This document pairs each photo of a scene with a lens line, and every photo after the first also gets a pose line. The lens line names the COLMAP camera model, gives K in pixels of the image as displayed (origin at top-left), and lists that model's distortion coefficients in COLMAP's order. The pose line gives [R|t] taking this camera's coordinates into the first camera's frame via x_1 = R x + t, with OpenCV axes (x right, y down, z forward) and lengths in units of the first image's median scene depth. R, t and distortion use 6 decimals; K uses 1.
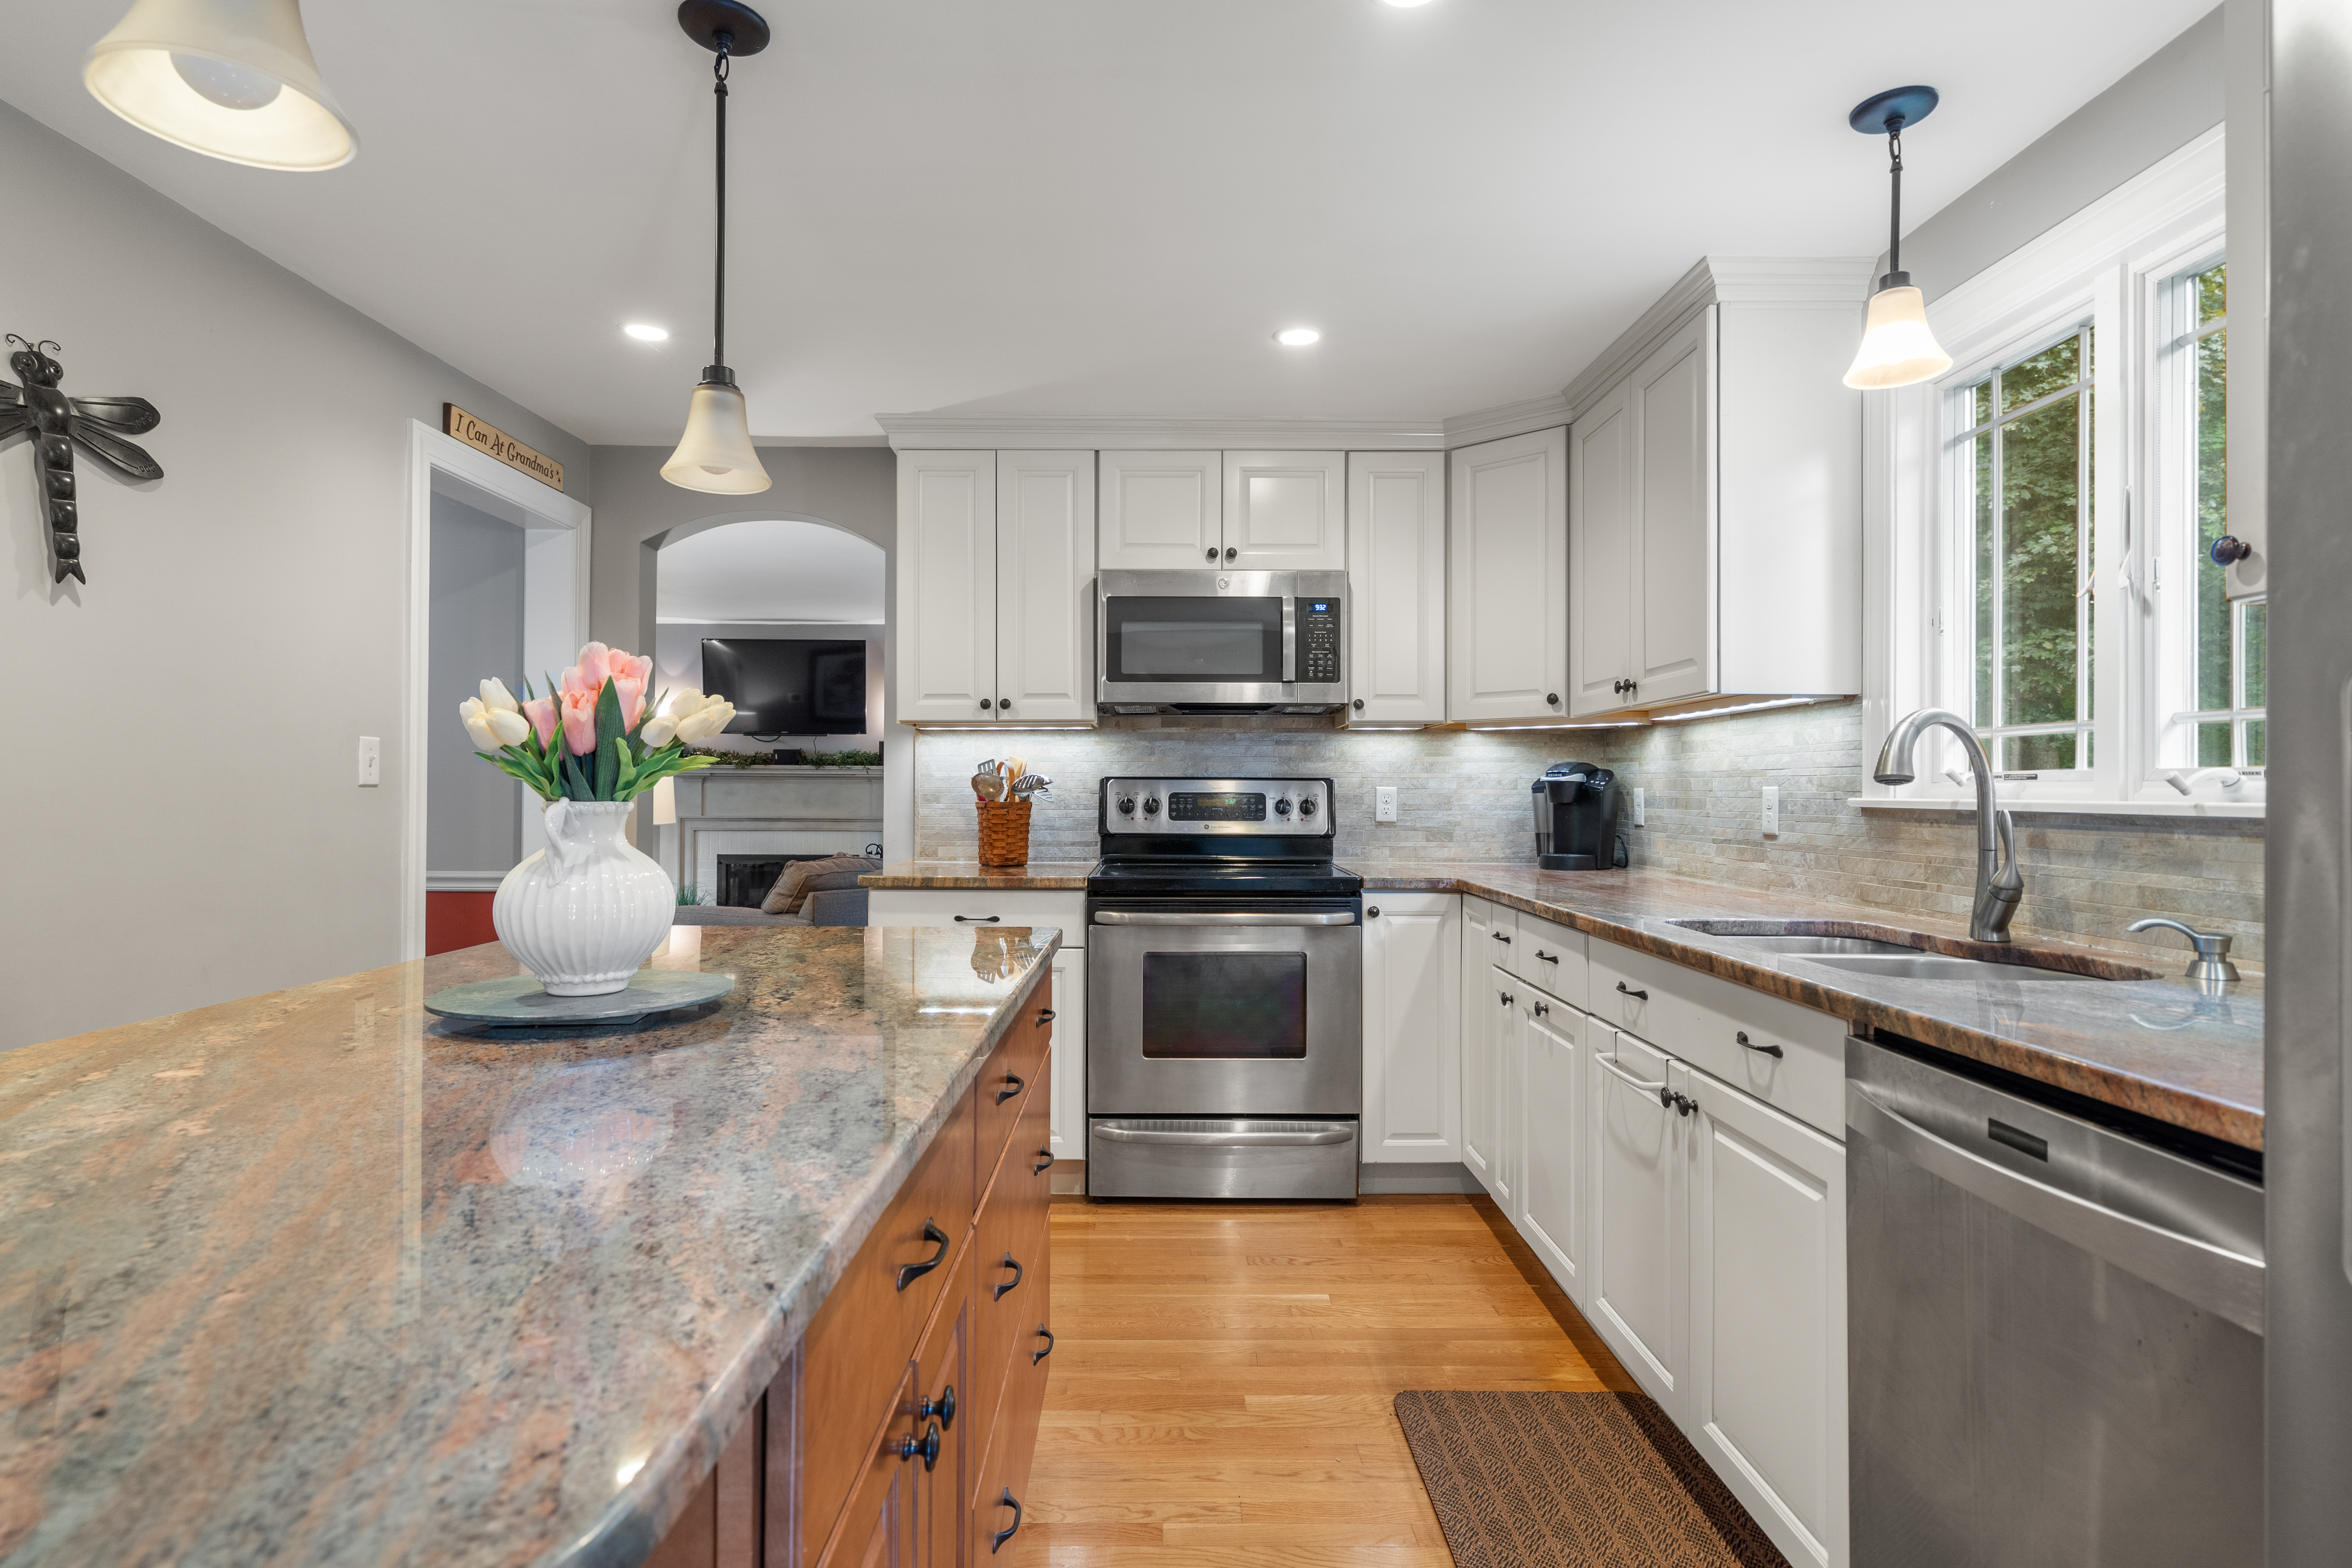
lens RADIAL K [[1205.2, 0, 1180.0], [0, 1205.2, 774.3], [0, 0, 1]] dist [0.002868, 0.000874]
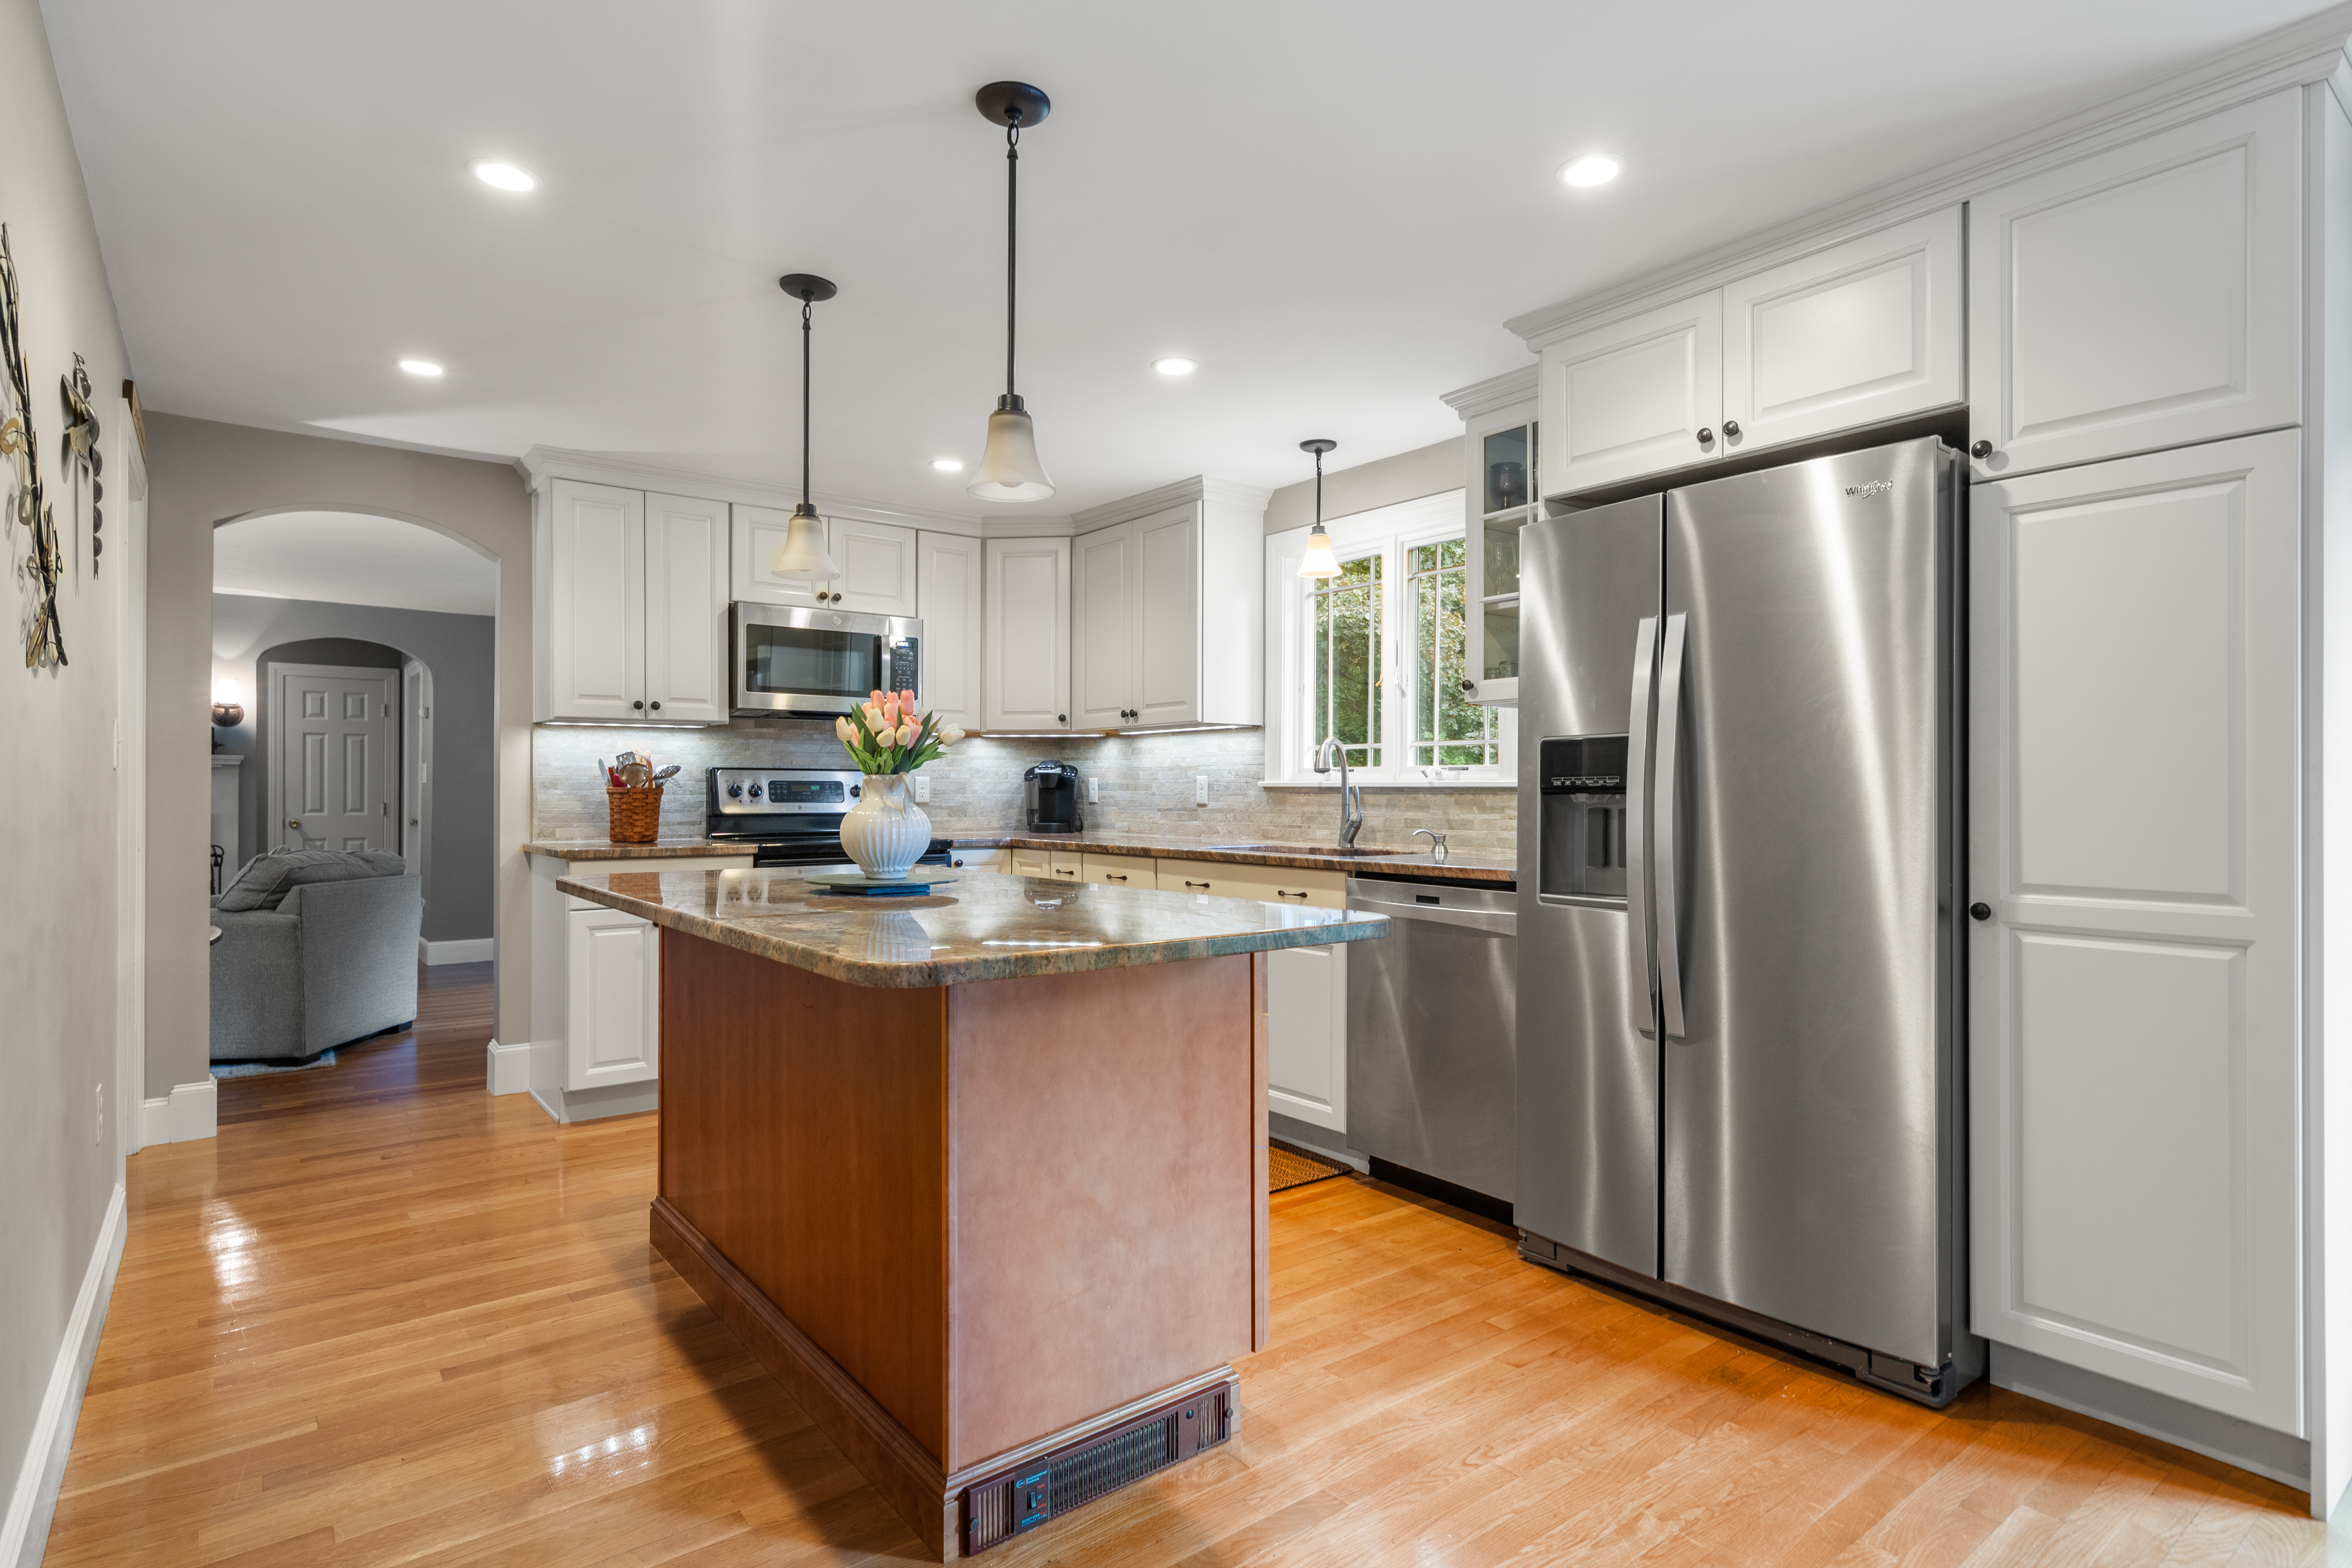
lens RADIAL K [[1205.2, 0, 1174.9], [0, 1205.2, 791.2], [0, 0, 1]] dist [0.002868, 0.000874]
pose [[0.797626, -0.003050, 0.603144, -0.455525], [-0.006508, 0.999885, 0.013663, 0.006897], [-0.603117, -0.014823, 0.797515, -0.269345]]
